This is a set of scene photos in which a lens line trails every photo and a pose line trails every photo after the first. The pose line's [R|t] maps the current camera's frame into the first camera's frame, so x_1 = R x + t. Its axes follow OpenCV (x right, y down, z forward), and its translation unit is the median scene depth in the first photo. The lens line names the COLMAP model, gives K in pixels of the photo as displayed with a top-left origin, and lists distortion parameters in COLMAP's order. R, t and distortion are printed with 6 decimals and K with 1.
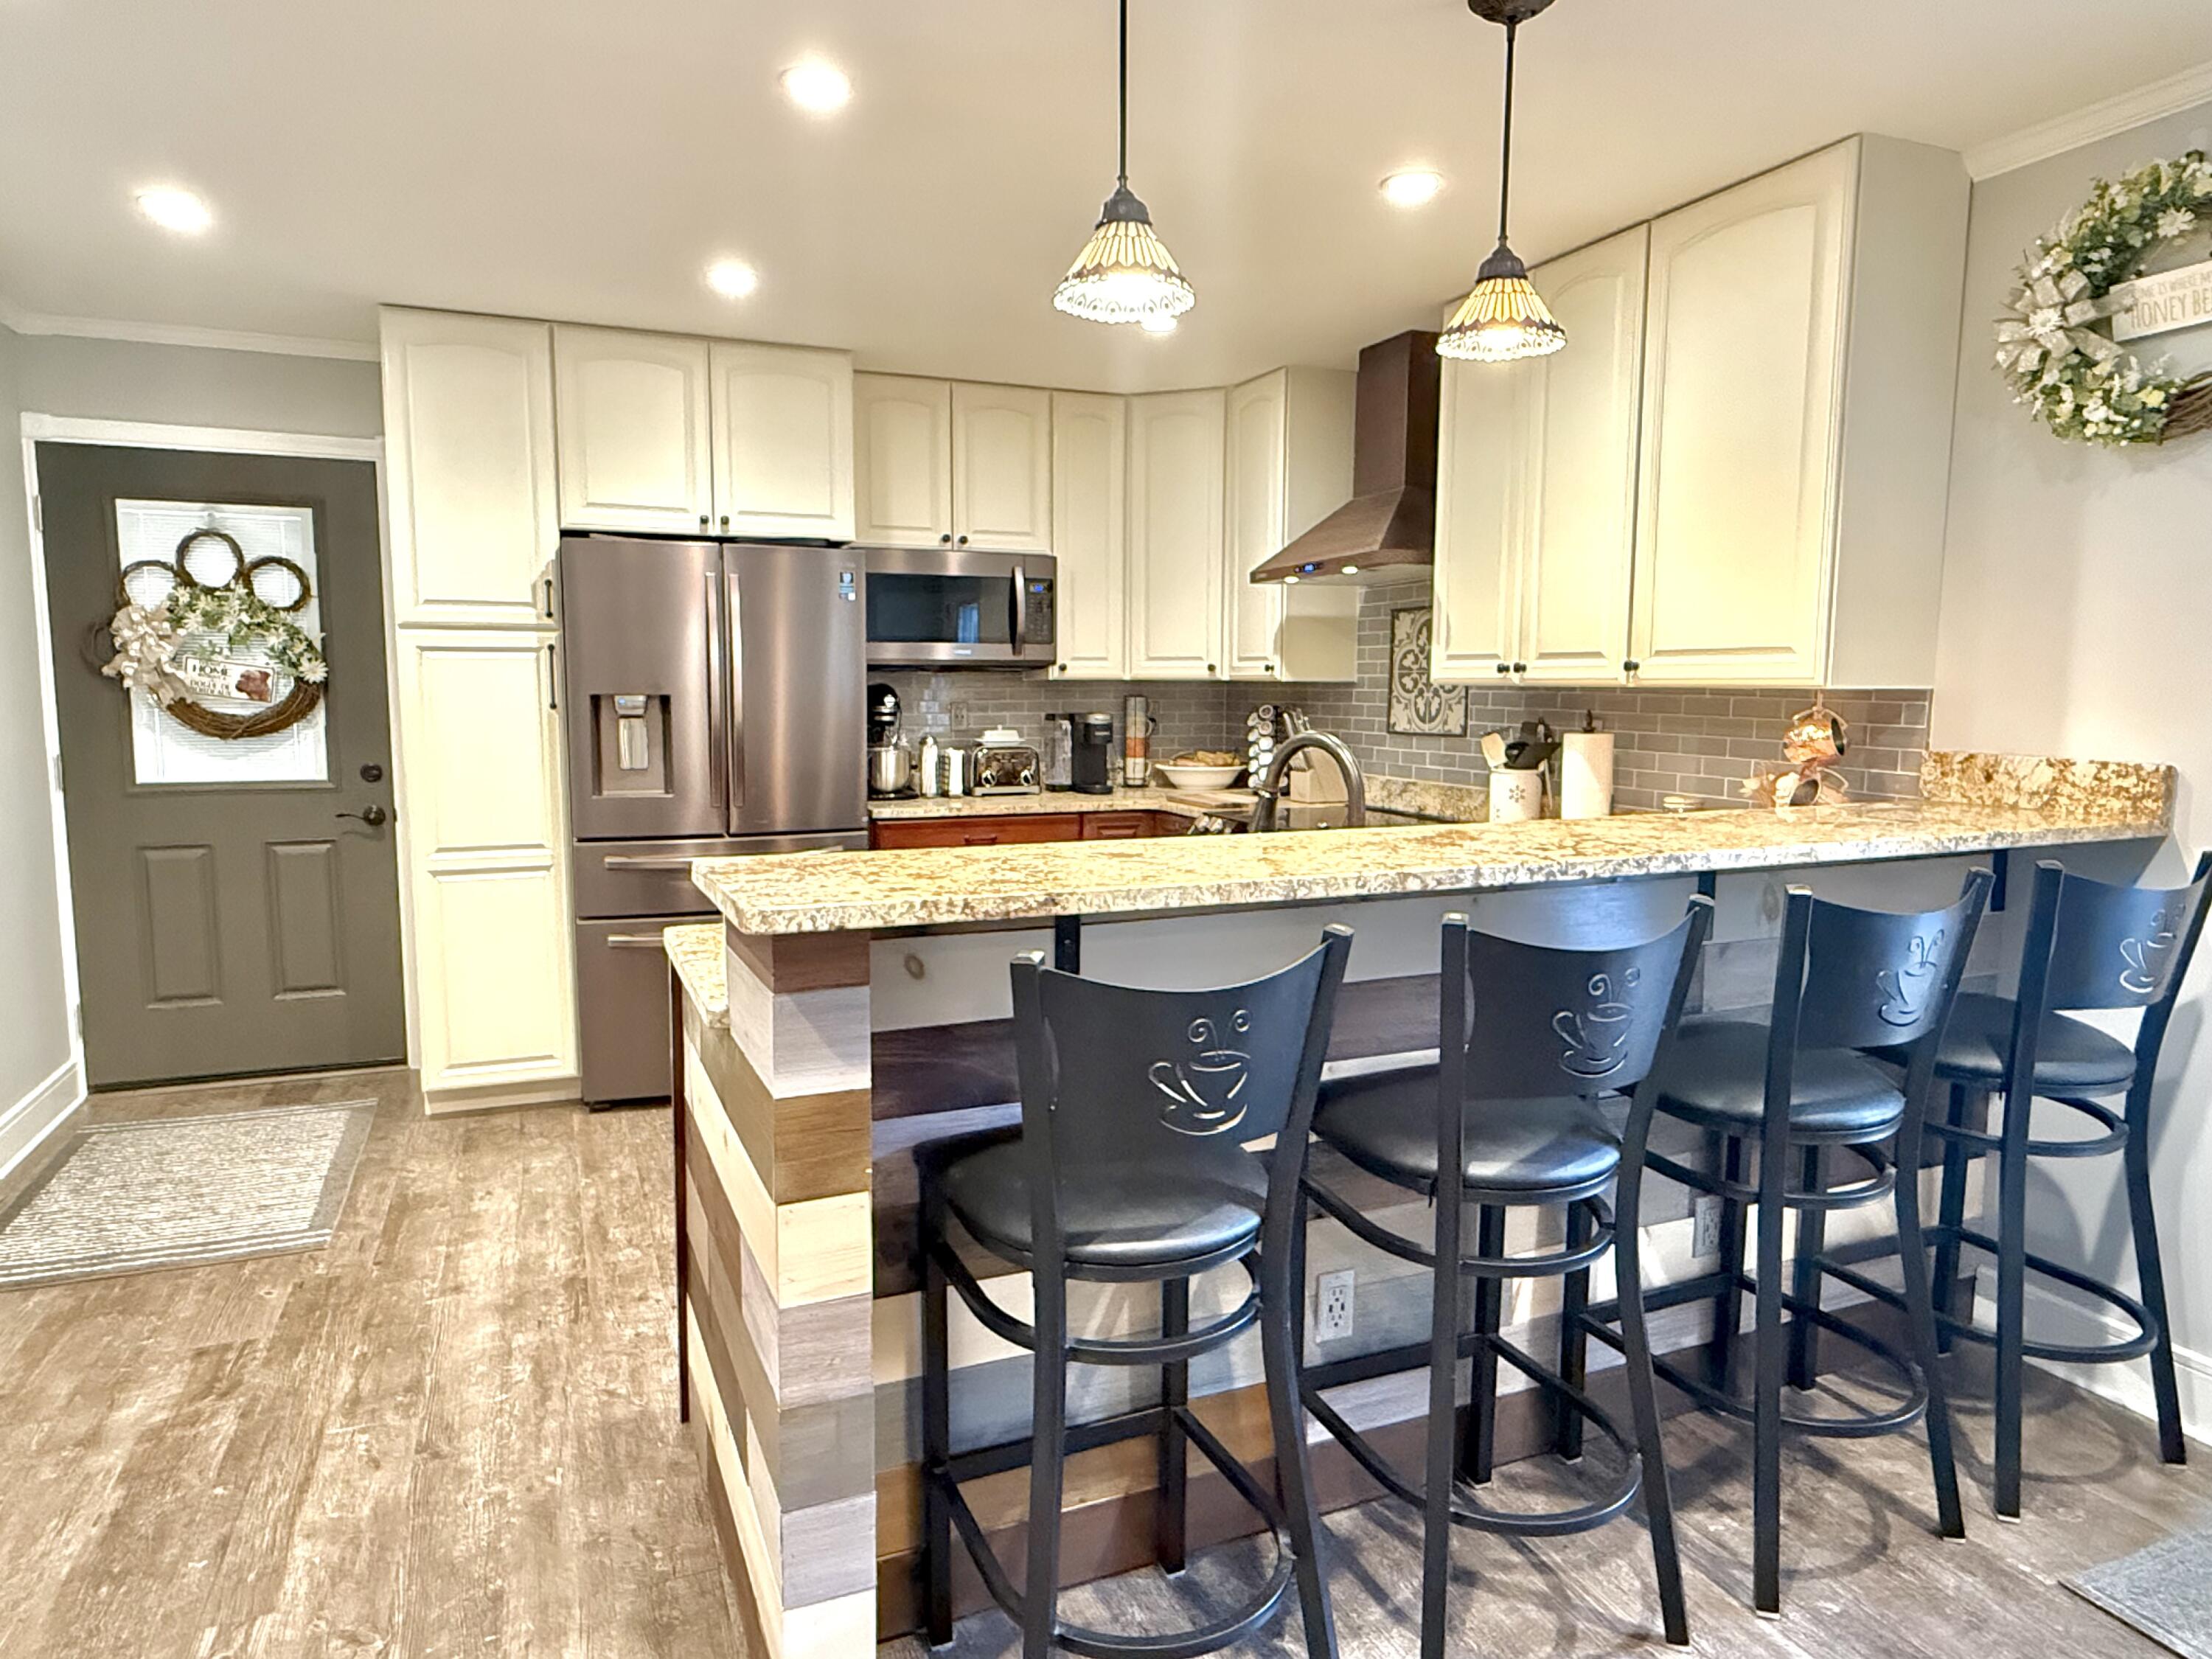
lens RADIAL K [[1317.1, 0, 1095.3], [0, 1317.1, 824.5], [0, 0, 1]] dist [-0.004408, 0.000713]
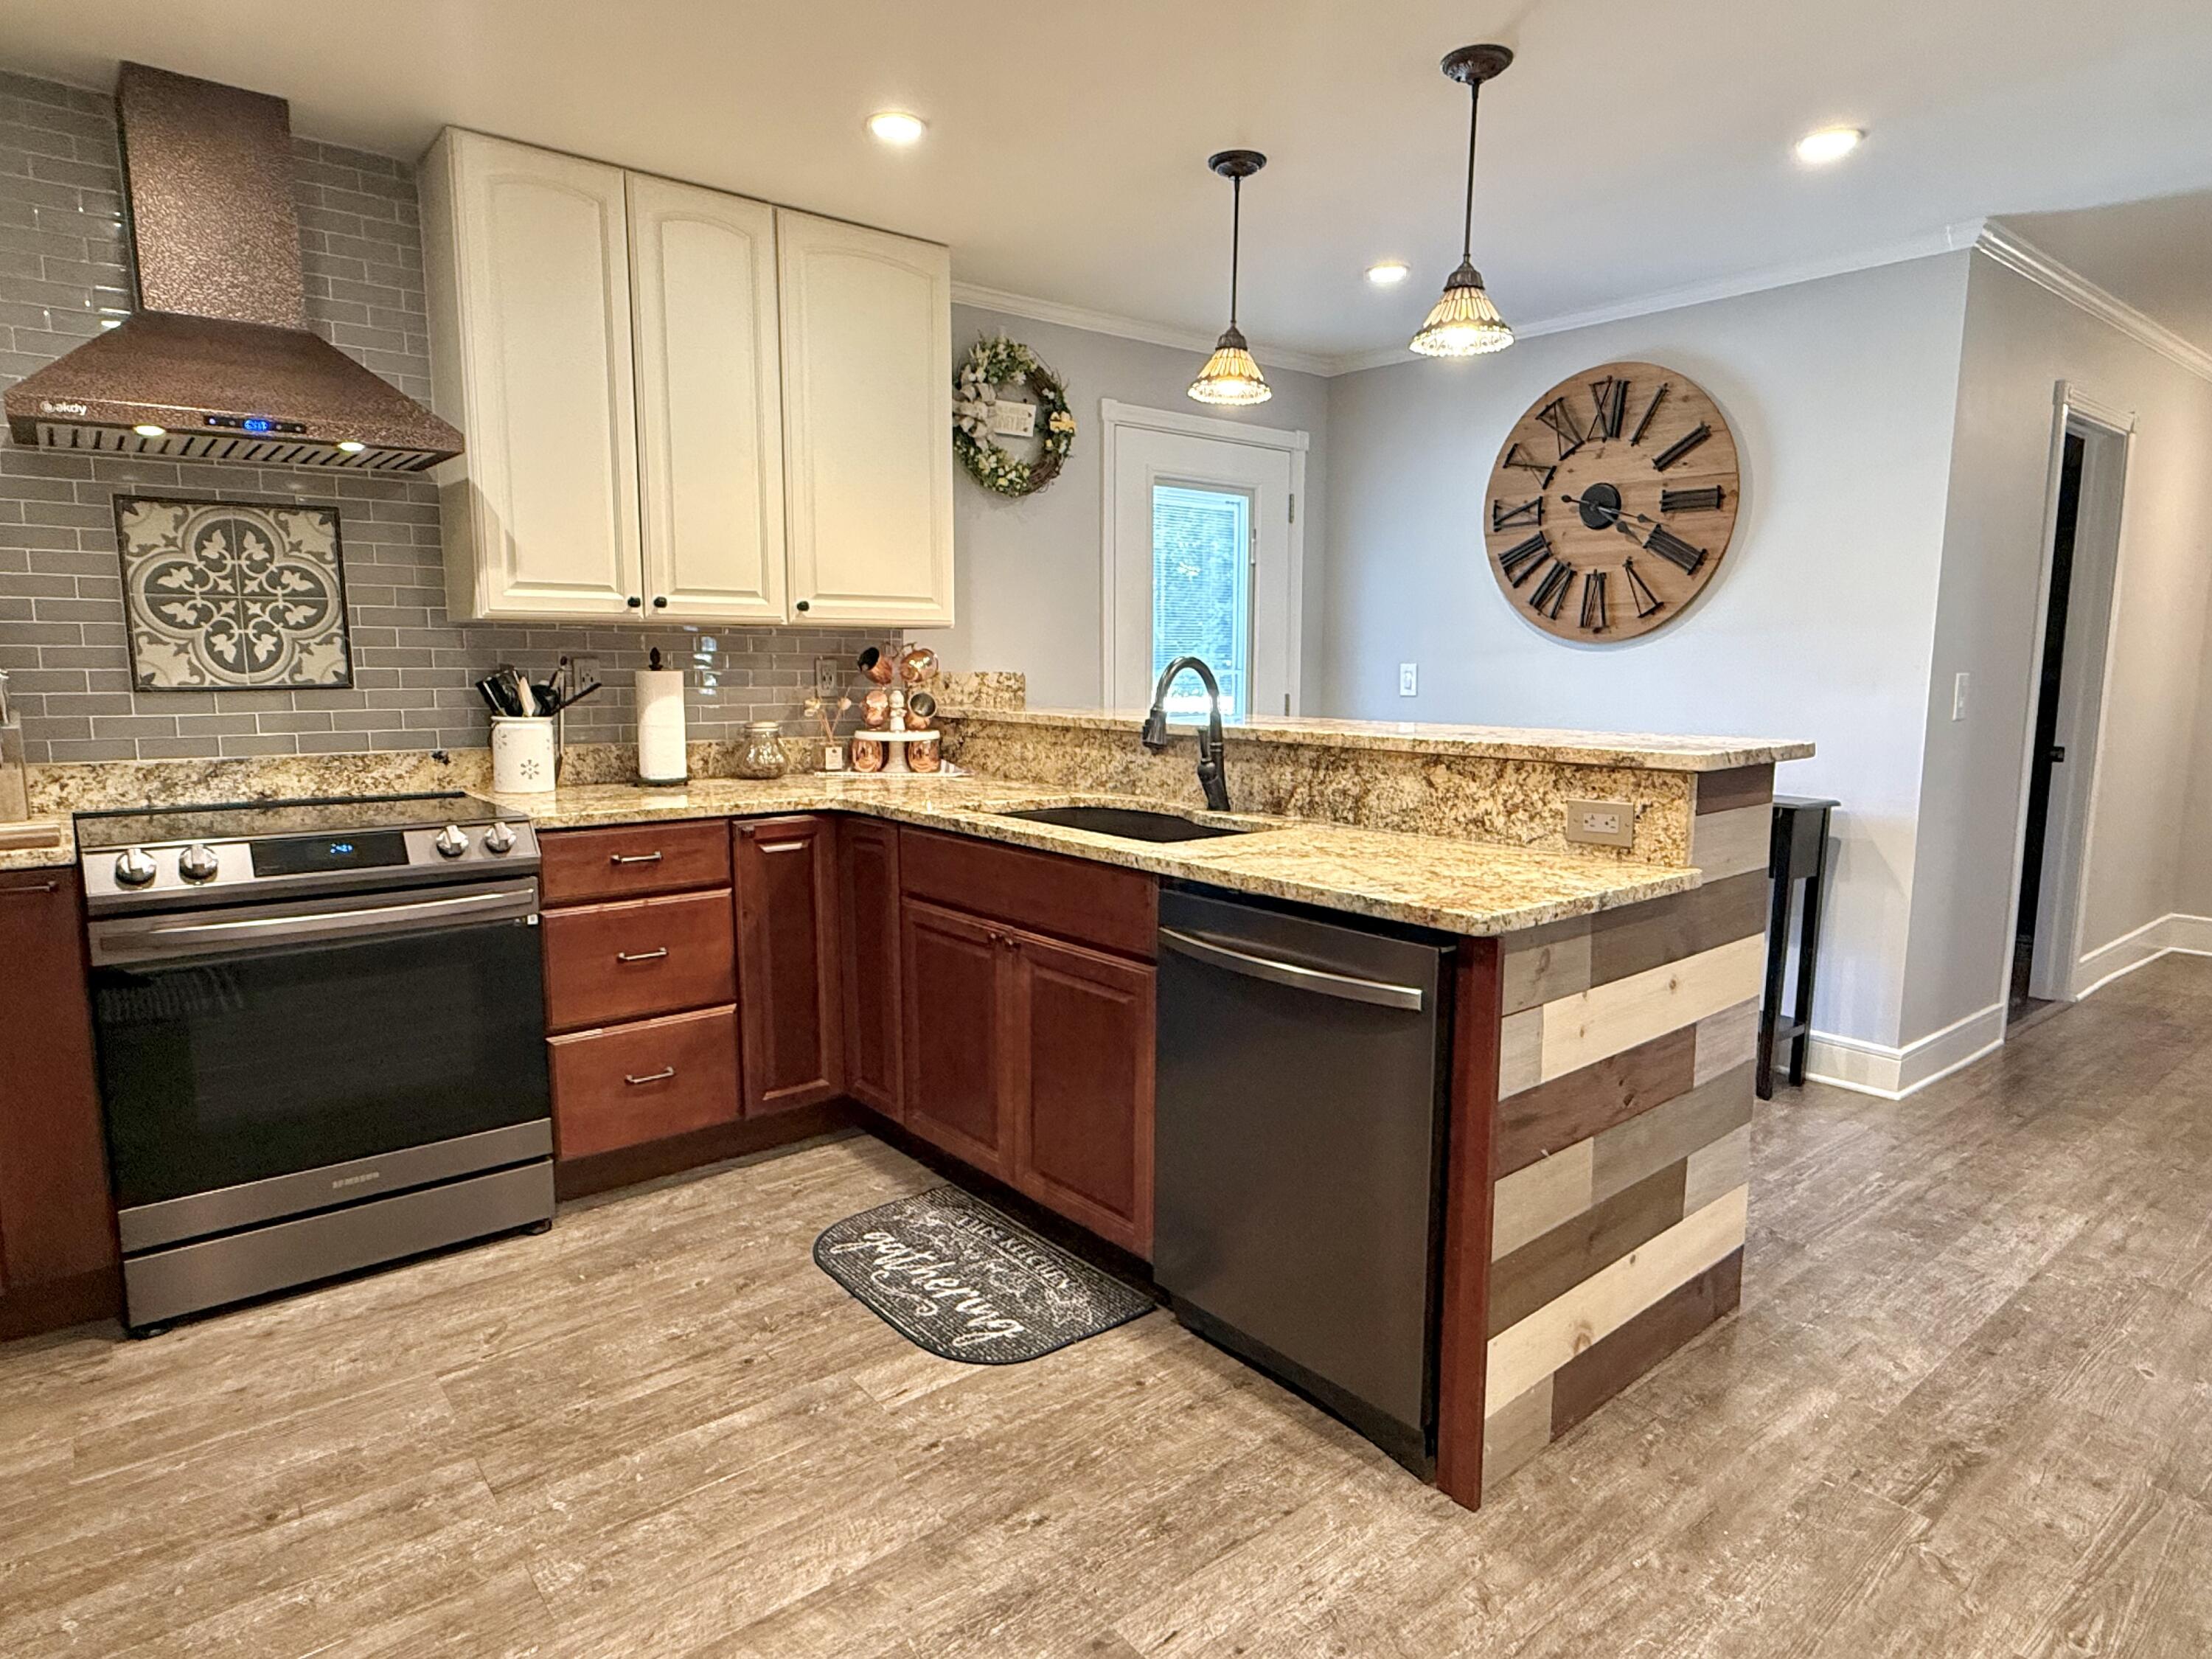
lens RADIAL K [[1264.0, 0, 1096.1], [0, 1264.0, 823.1], [0, 0, 1]] dist [-0.002189, 0.001269]
pose [[-0.275504, -0.131166, 0.952309, -0.502168], [0.098078, 0.981642, 0.163581, -0.062068], [-0.956283, 0.138468, -0.257582, 0.731579]]
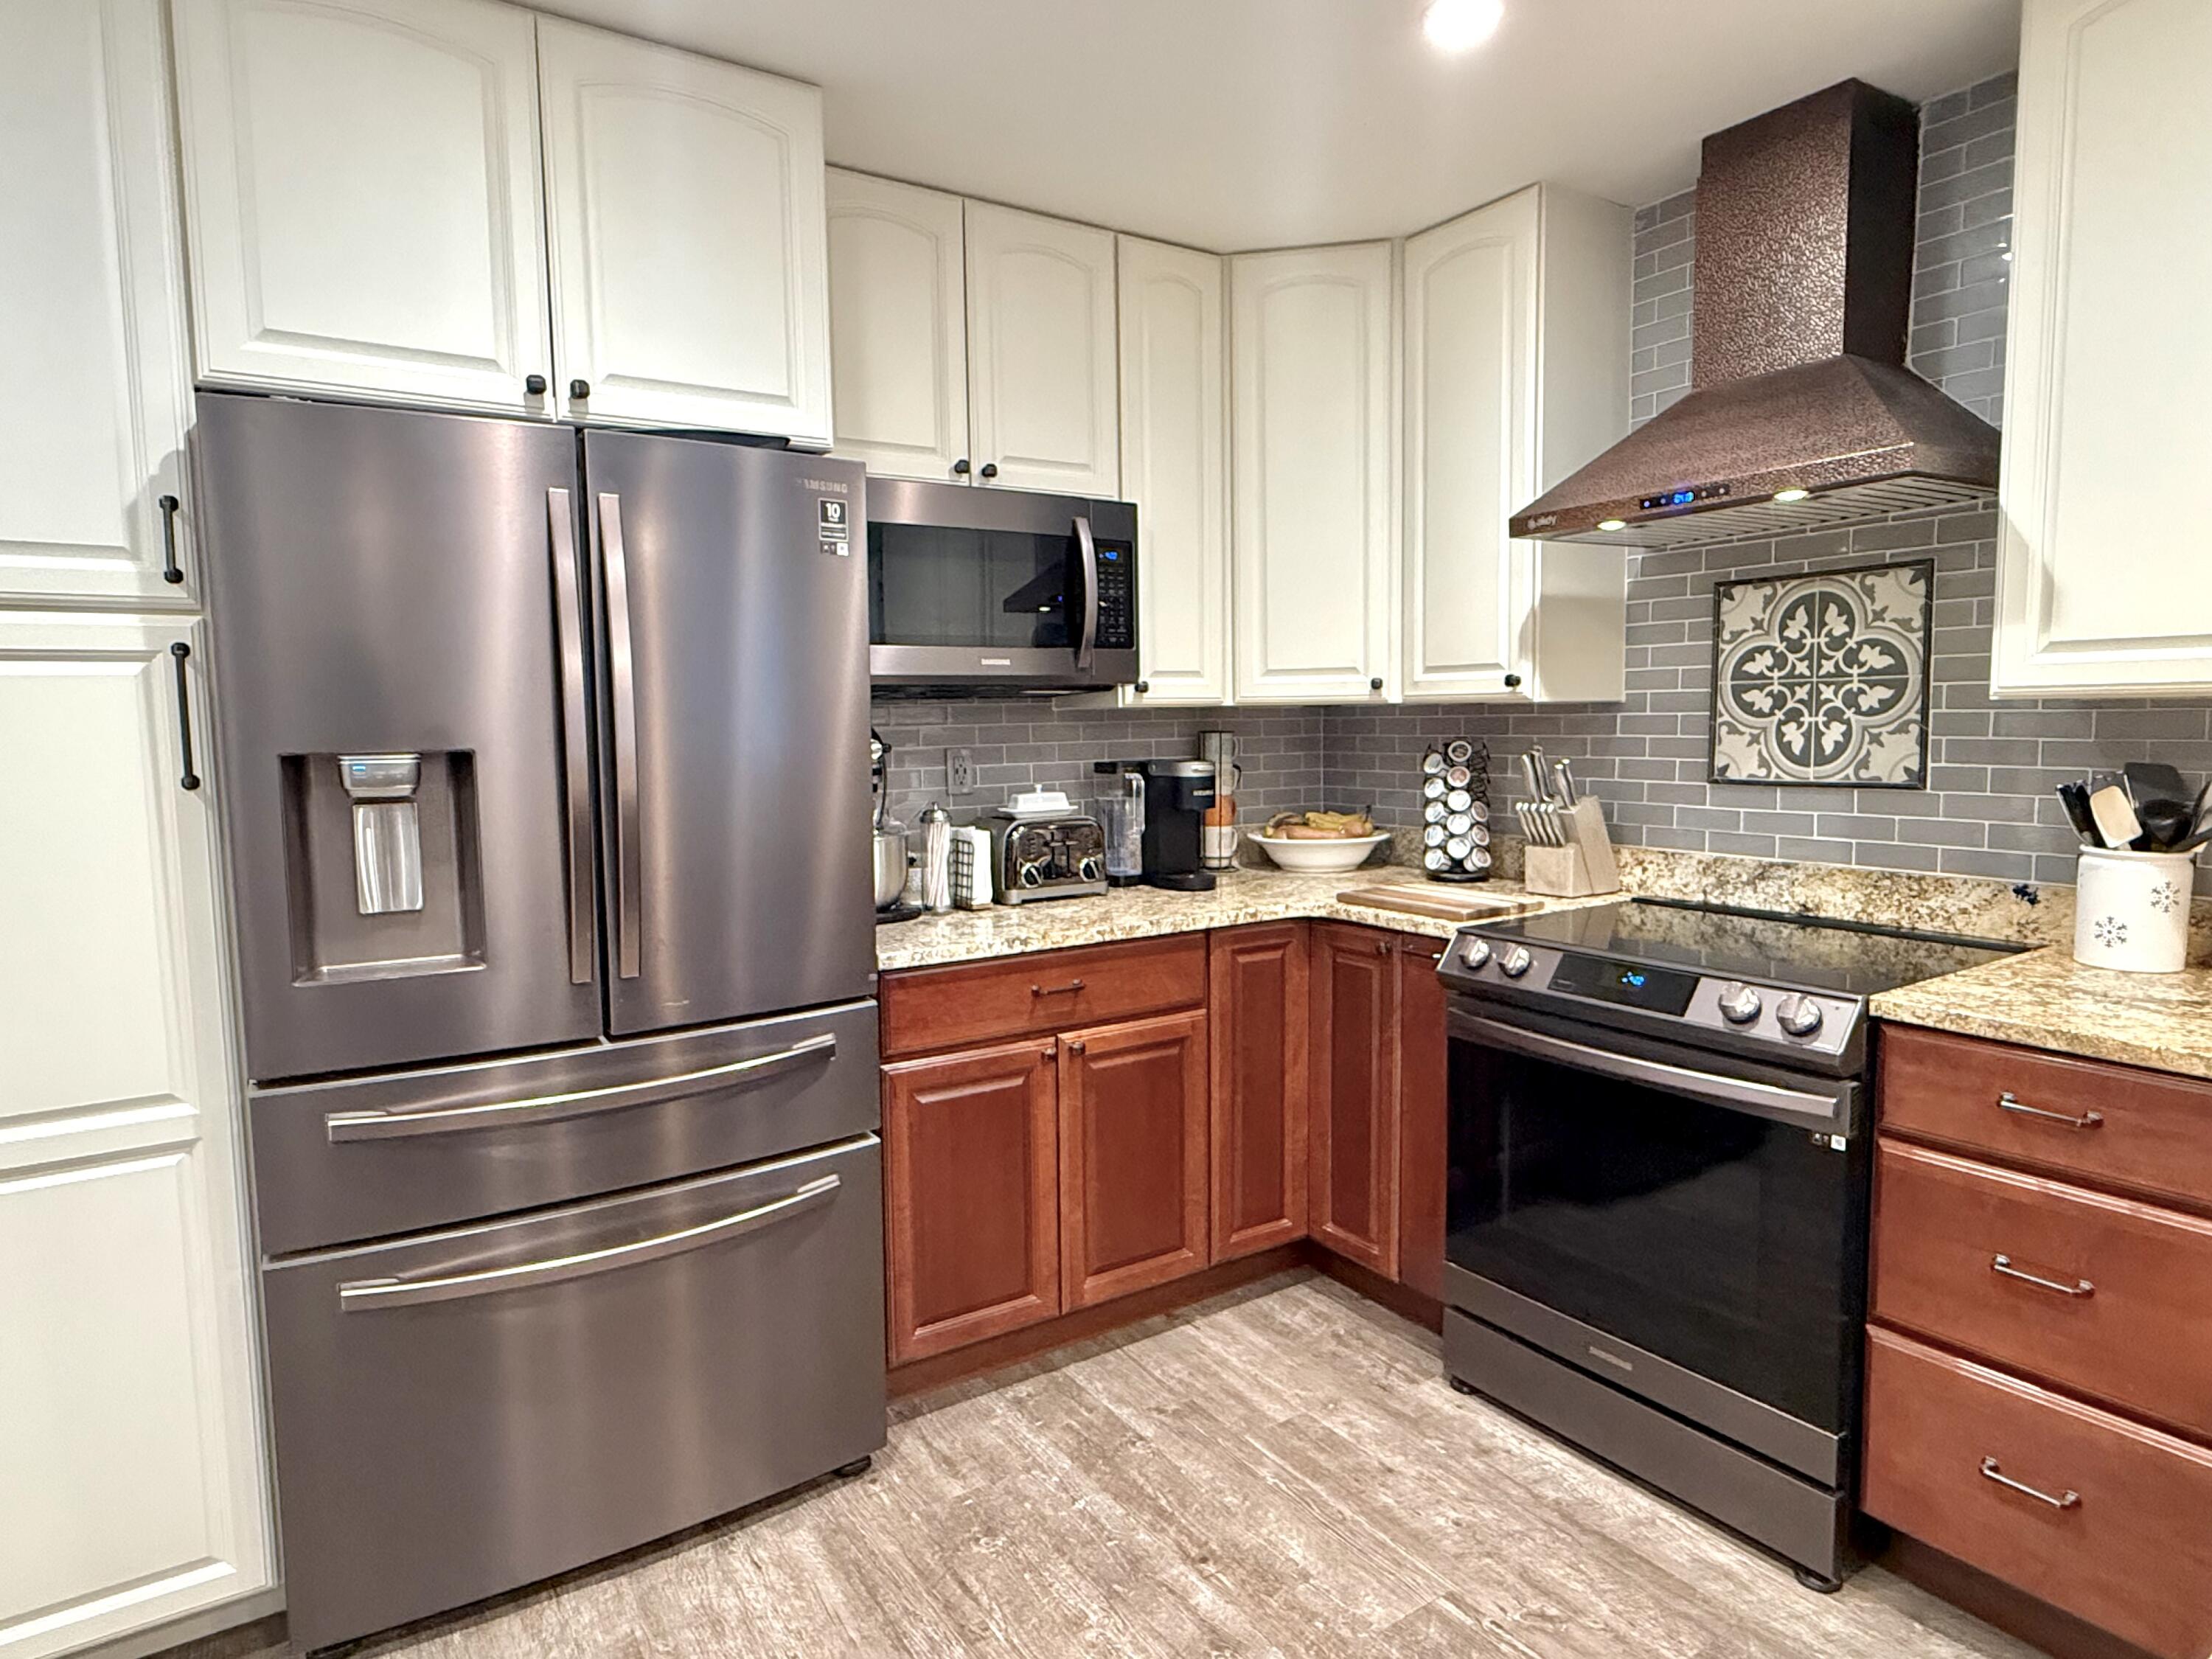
lens RADIAL K [[1264.0, 0, 1100.9], [0, 1264.0, 825.2], [0, 0, 1]] dist [-0.002189, 0.001269]
pose [[0.983180, -0.035085, 0.179240, -0.168434], [0.039014, 0.999069, -0.018438, -0.050269], [-0.178426, 0.025121, 0.983633, 0.474143]]
